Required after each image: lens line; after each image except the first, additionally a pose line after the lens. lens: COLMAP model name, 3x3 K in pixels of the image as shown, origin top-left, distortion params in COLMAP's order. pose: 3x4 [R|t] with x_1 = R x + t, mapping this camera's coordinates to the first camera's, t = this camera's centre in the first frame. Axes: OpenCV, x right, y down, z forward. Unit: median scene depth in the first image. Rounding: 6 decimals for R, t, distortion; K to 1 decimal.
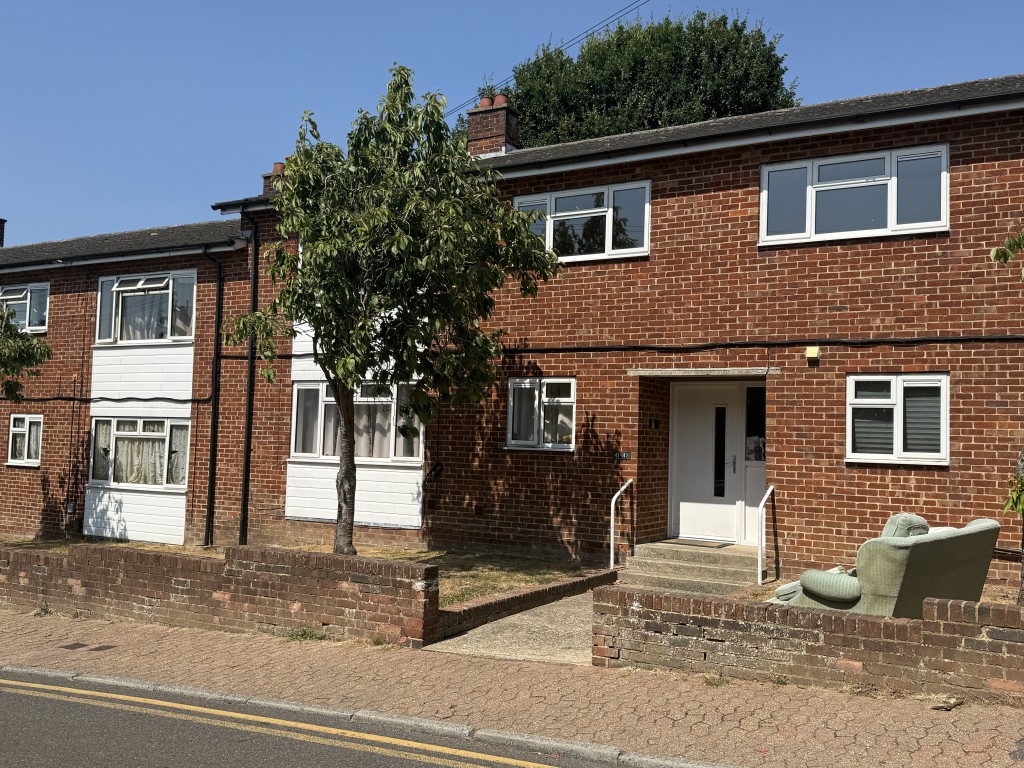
lens RADIAL K [[937.6, 0, 512.0], [0, 937.6, 384.0], [0, 0, 1]] dist [0.165667, -0.345221]
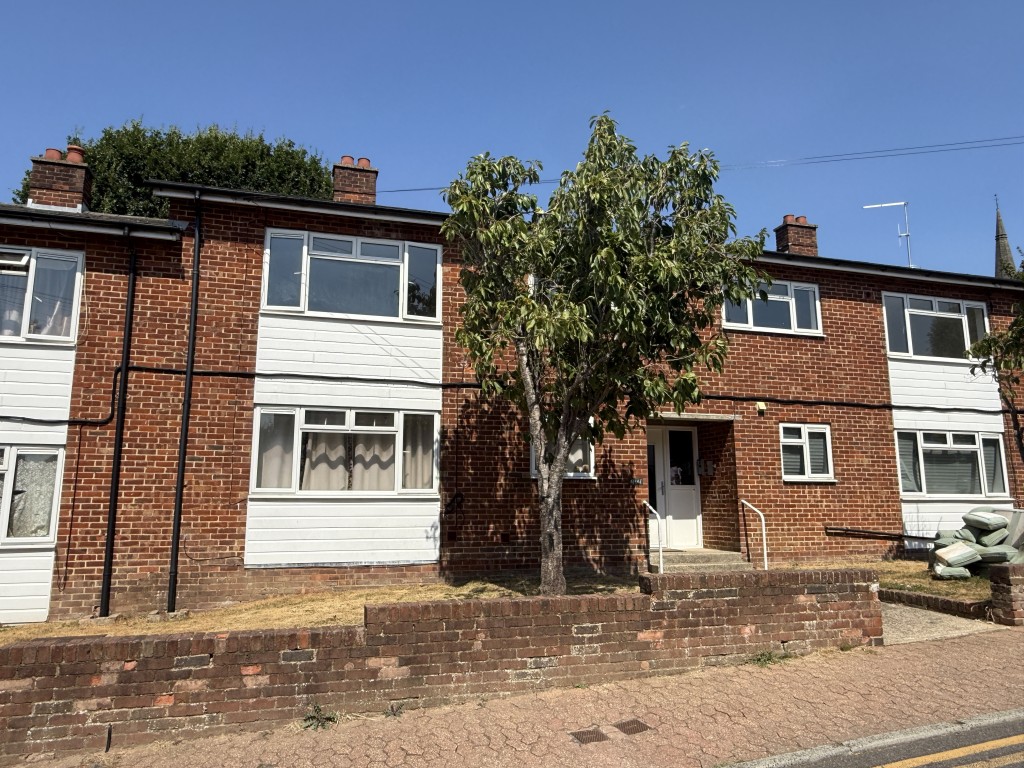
lens RADIAL K [[702.7, 0, 512.0], [0, 702.7, 384.0], [0, 0, 1]] dist [0.001593, -0.005416]
pose [[0.691255, 0.092040, 0.716725, -0.654267], [-0.023174, 0.994169, -0.105318, 0.050078], [-0.722239, 0.056192, 0.689357, 0.483188]]
